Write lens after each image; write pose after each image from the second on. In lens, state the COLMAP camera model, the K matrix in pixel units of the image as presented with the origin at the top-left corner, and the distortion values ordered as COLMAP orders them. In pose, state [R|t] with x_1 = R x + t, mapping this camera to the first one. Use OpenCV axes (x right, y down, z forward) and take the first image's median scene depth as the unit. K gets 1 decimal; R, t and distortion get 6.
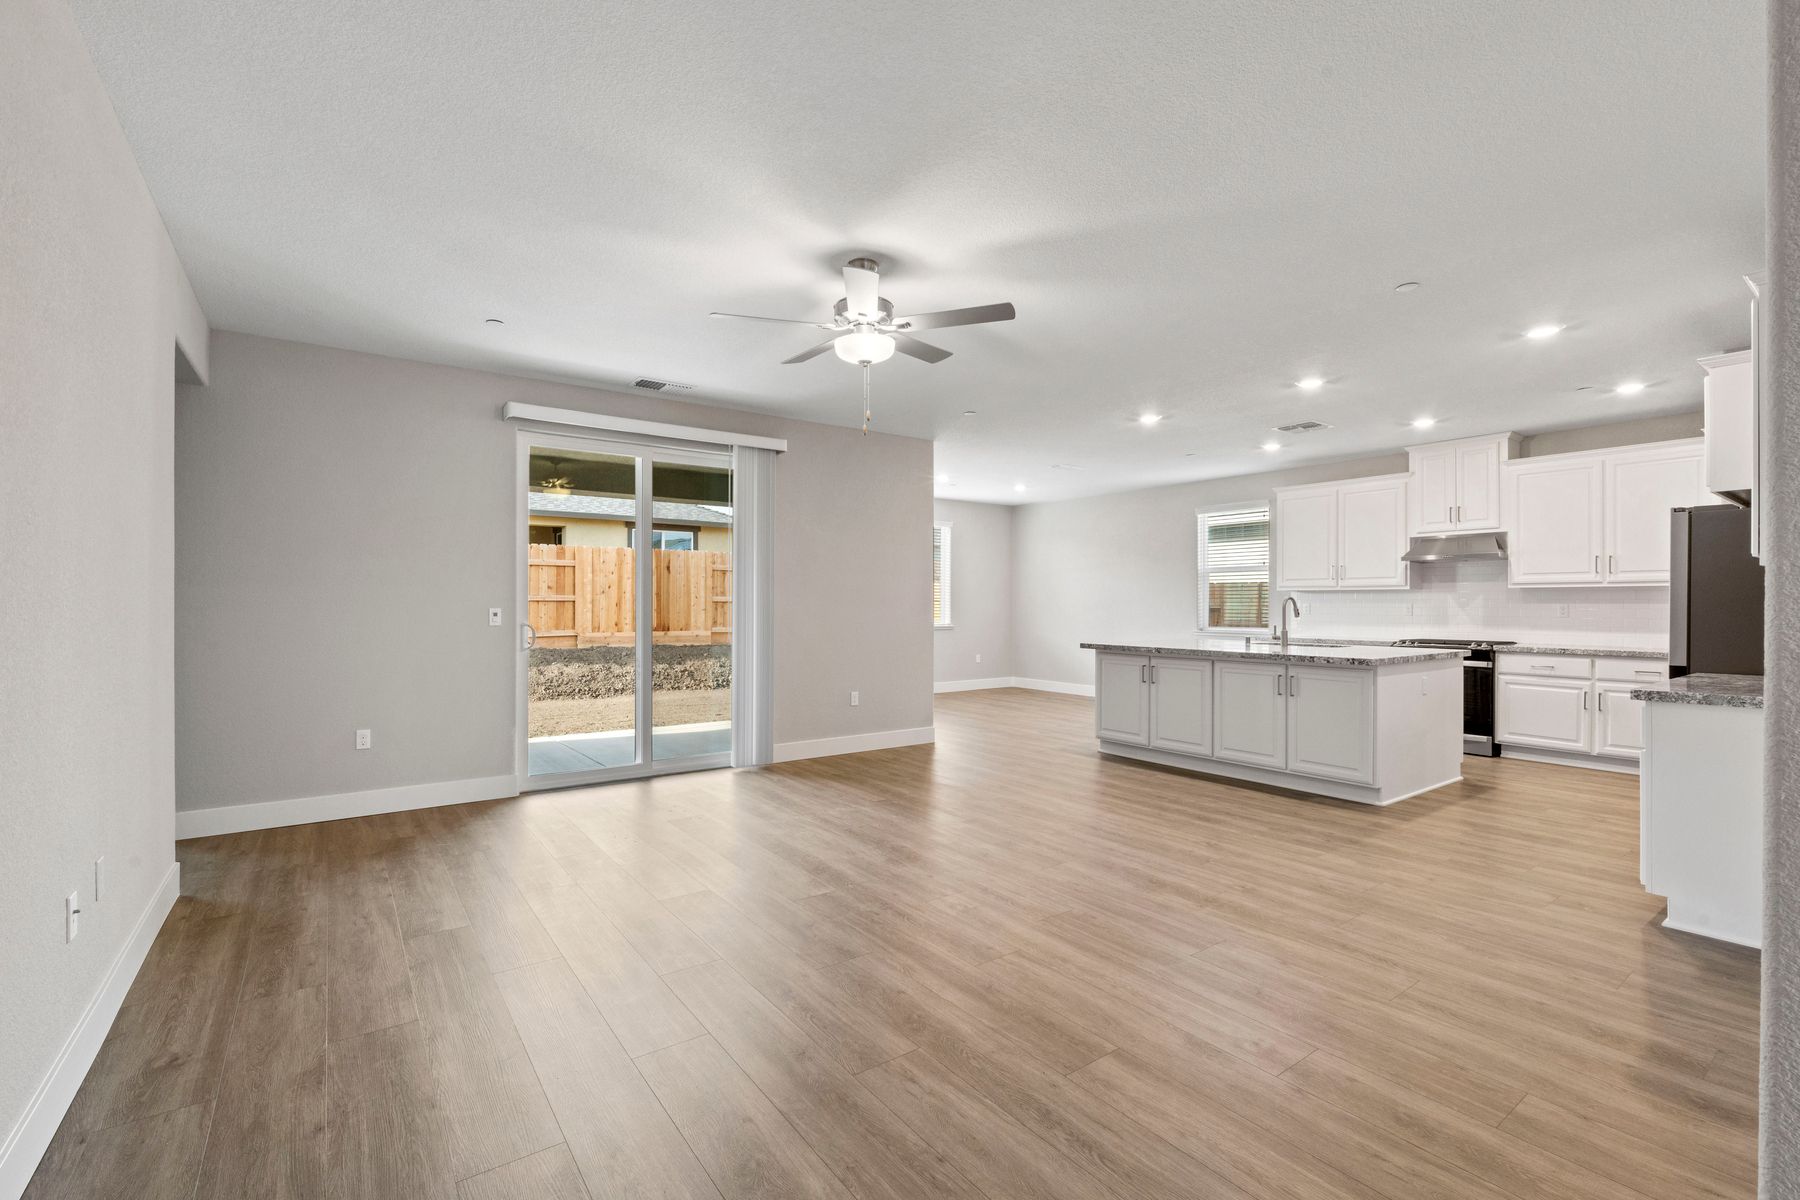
lens RADIAL K [[785.3, 0, 893.6], [0, 785.3, 608.3], [0, 0, 1]] dist [-0.004560, -0.000072]
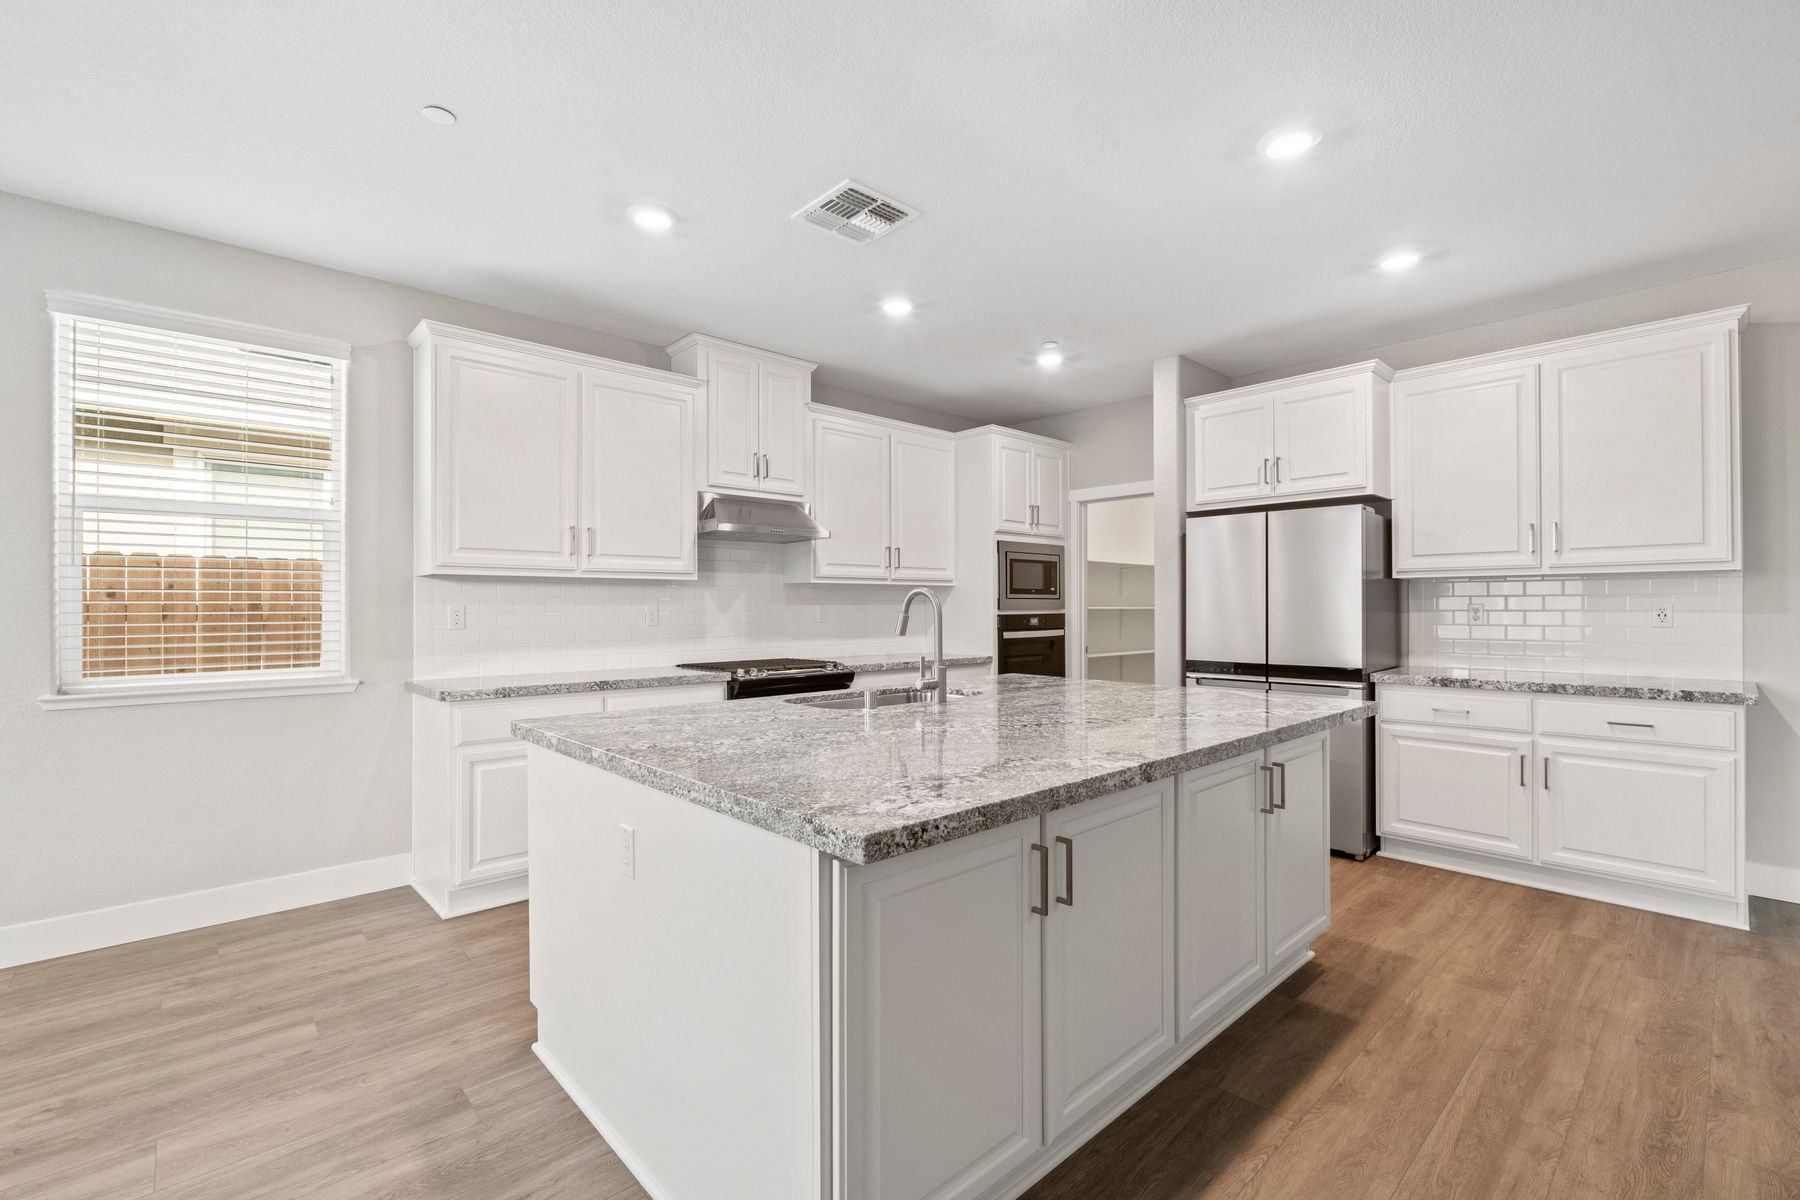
lens RADIAL K [[785.3, 0, 893.6], [0, 785.3, 608.3], [0, 0, 1]] dist [-0.004560, -0.000072]
pose [[-0.124046, -0.002184, 0.992274, 0.104134], [0.006409, 0.999975, 0.003002, -0.007230], [-0.992256, 0.006732, -0.124029, 1.578973]]
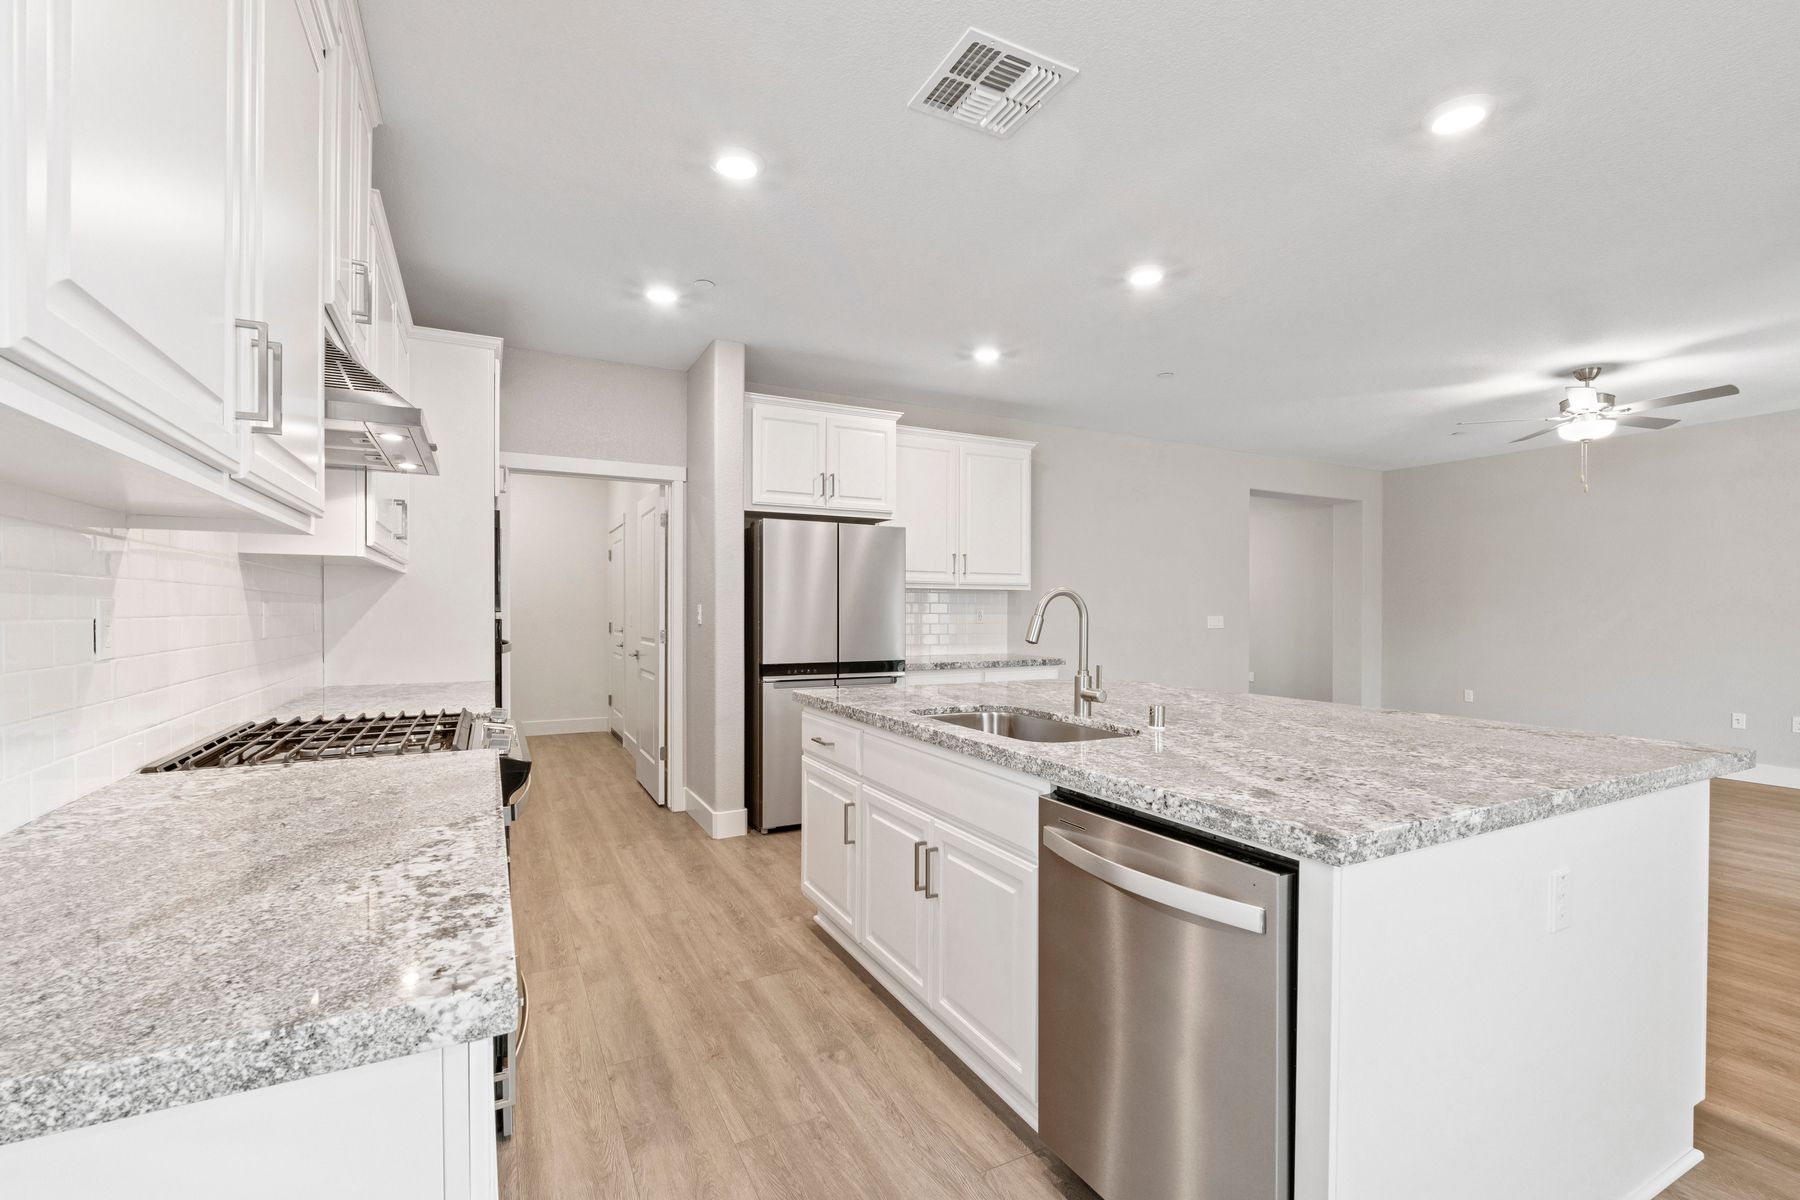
lens RADIAL K [[799.7, 0, 898.3], [0, 799.7, 629.7], [0, 0, 1]] dist [0.044332, 0.000019]
pose [[-0.988905, -0.014808, 0.147810, 0.773251], [-0.011038, 0.999593, 0.026294, -0.004024], [-0.148139, 0.024370, -0.988666, 2.083482]]
